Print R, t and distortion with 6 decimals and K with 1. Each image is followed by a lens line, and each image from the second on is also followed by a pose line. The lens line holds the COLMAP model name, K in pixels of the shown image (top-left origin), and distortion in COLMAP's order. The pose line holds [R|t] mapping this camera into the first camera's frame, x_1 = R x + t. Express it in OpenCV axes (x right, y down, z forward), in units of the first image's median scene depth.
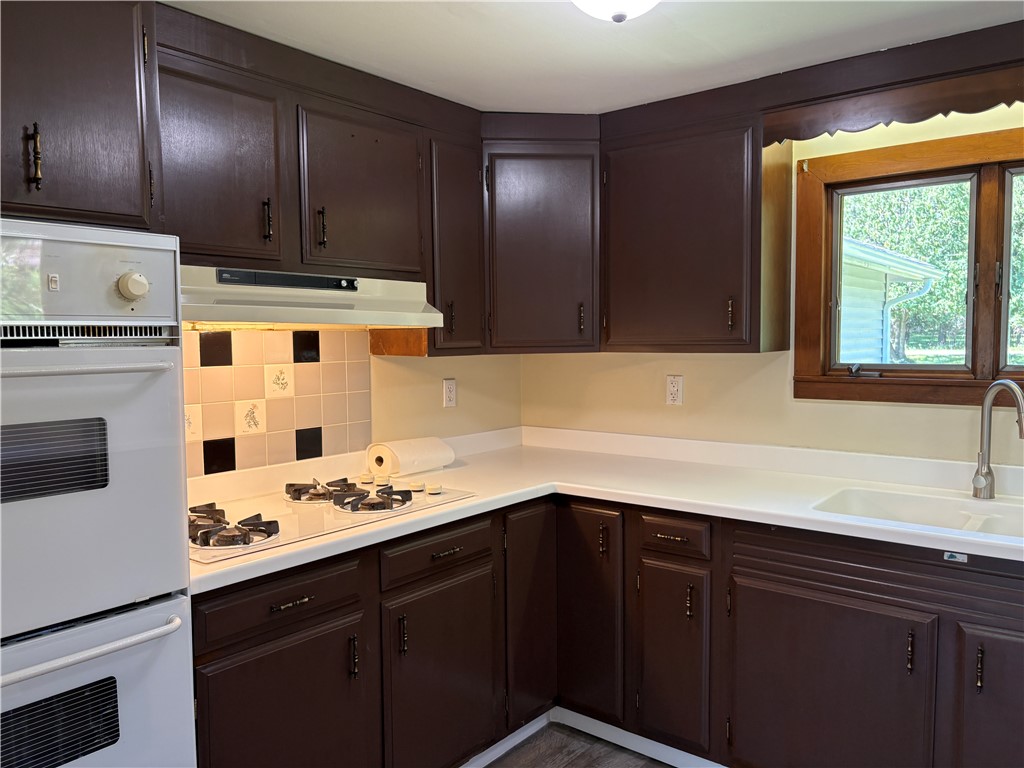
lens RADIAL K [[777.6, 0, 512.6], [0, 777.6, 384.2], [0, 0, 1]] dist [0.033146, -0.032800]
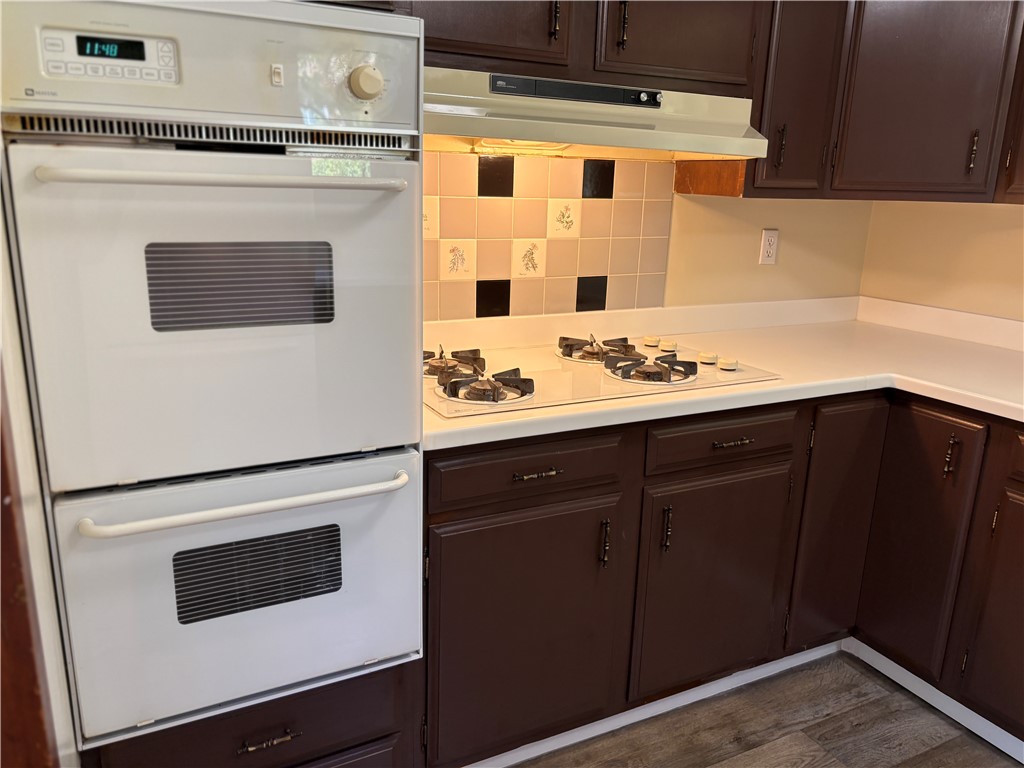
lens RADIAL K [[777.6, 0, 515.6], [0, 777.6, 391.5], [0, 0, 1]] dist [0.033146, -0.032800]
pose [[0.914271, 0.139887, -0.380184, 0.013108], [-0.062809, 0.976088, 0.208103, 0.008849], [0.400204, -0.166383, 0.901195, 0.211664]]
